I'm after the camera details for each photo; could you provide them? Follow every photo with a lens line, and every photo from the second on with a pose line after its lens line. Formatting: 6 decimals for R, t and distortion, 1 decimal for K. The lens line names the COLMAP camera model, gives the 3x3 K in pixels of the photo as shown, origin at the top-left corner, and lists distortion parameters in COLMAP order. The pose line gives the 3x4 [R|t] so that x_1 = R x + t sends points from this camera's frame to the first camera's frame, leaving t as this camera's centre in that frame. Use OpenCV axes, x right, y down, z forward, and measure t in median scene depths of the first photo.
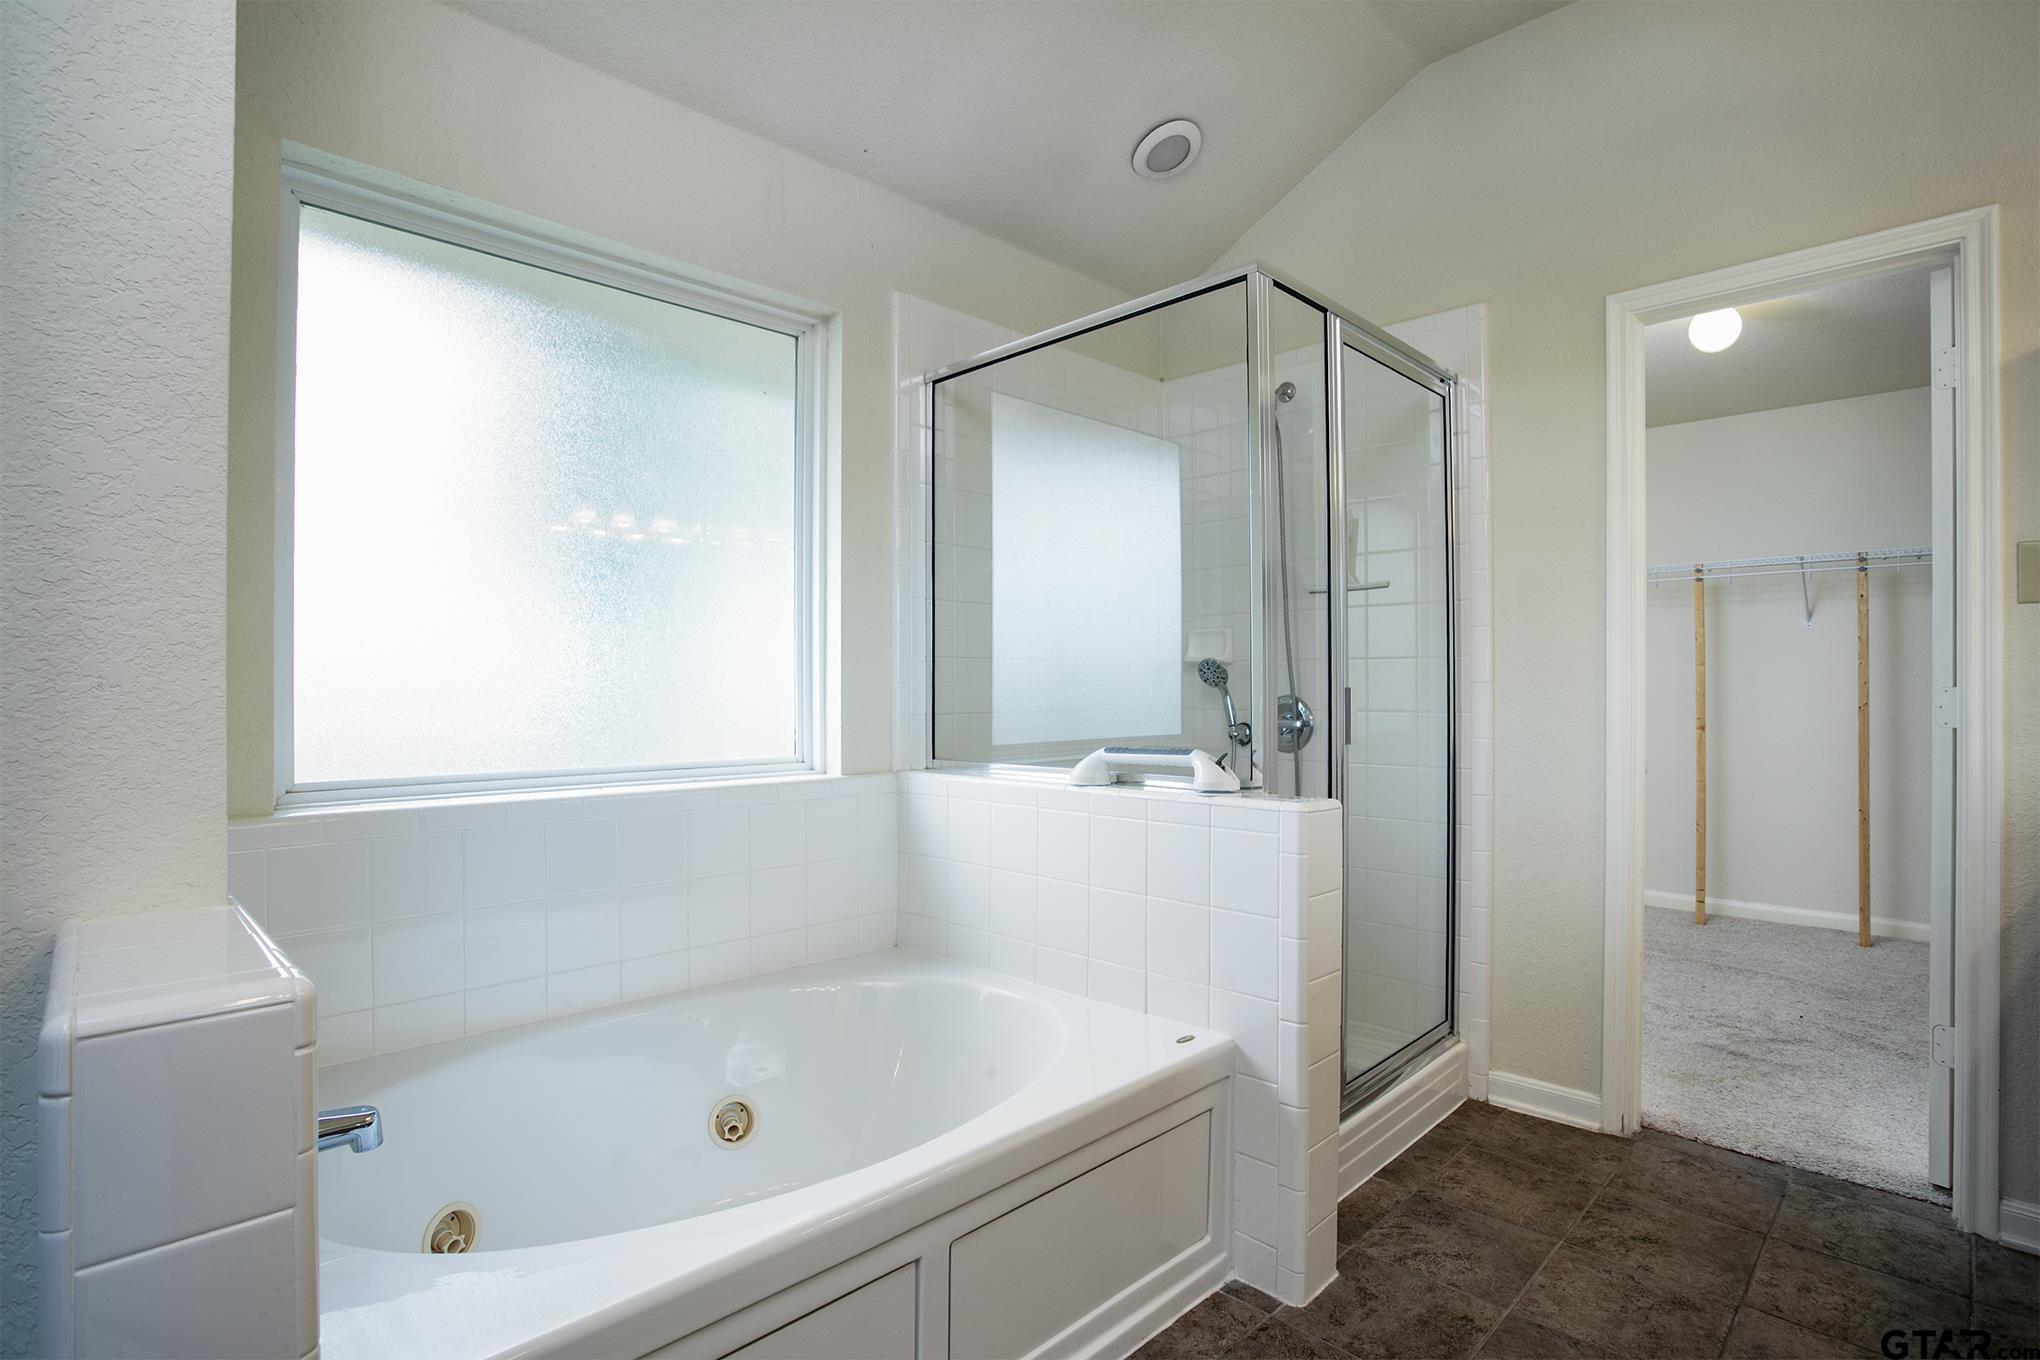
lens RADIAL K [[994.5, 0, 1020.0], [0, 994.5, 680.0], [0, 0, 1]] dist [-0.063742, 0.020189]
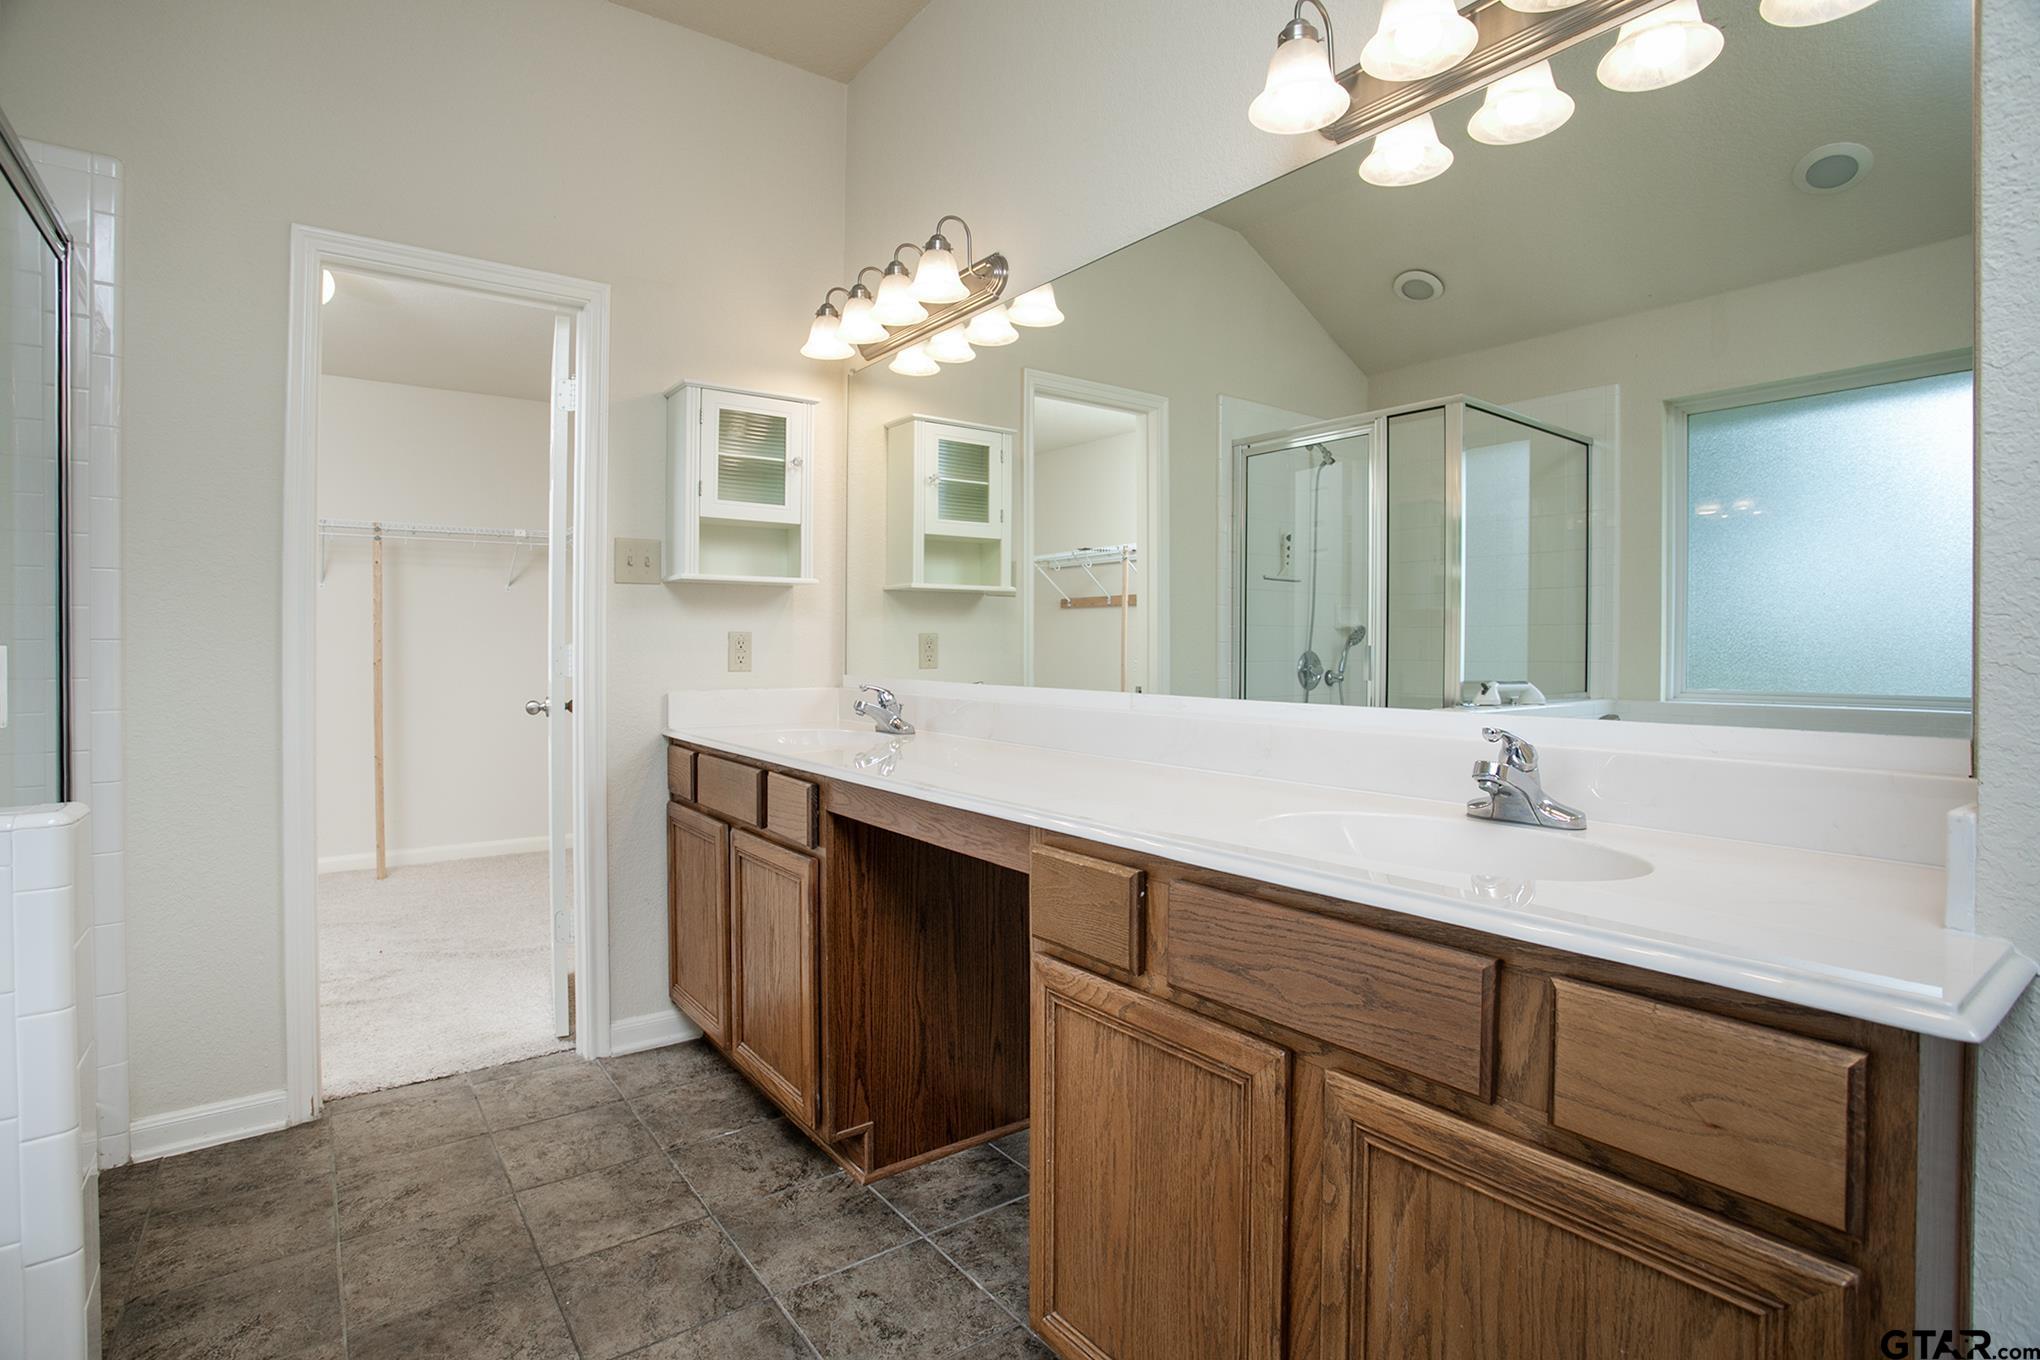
lens RADIAL K [[994.1, 0, 1024.9], [0, 994.1, 638.1], [0, 0, 1]] dist [-0.067362, 0.021618]
pose [[0.142632, 0.004526, 0.989765, -0.220854], [-0.003638, 0.999985, -0.004048, 0.002030], [-0.989769, -0.003024, 0.142646, 0.189548]]
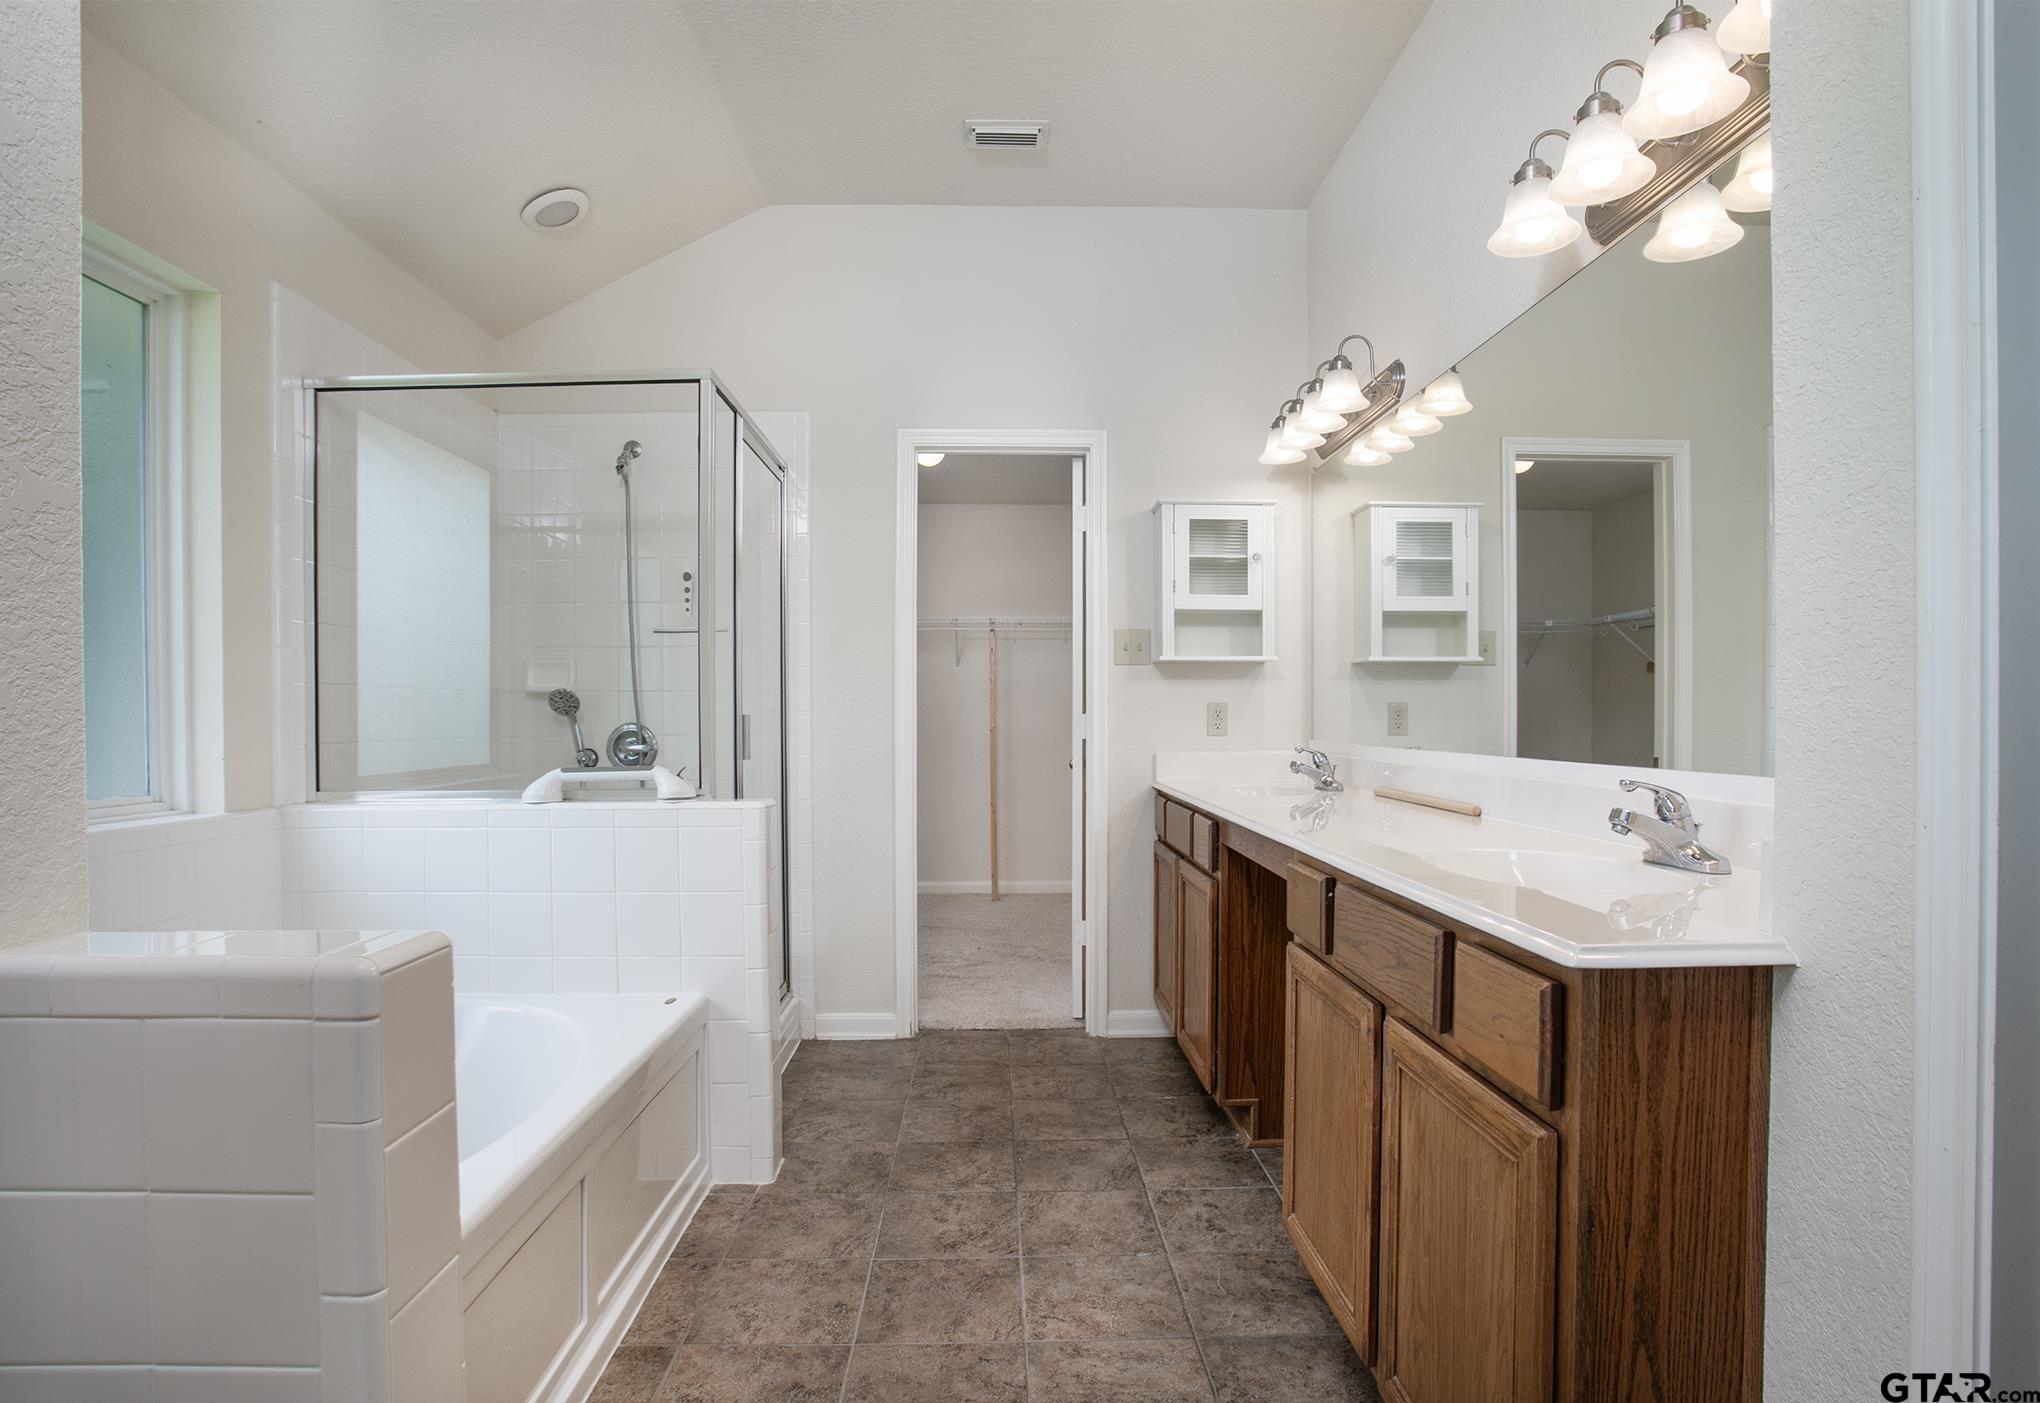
lens RADIAL K [[1065.9, 0, 1020.0], [0, 1065.9, 701.5], [0, 0, 1]] dist [-0.075781, 0.000359]
pose [[0.688212, 0.007630, 0.725469, -0.406267], [-0.000302, 0.999948, -0.010231, 0.005214], [-0.725510, 0.006822, 0.688178, -0.180546]]
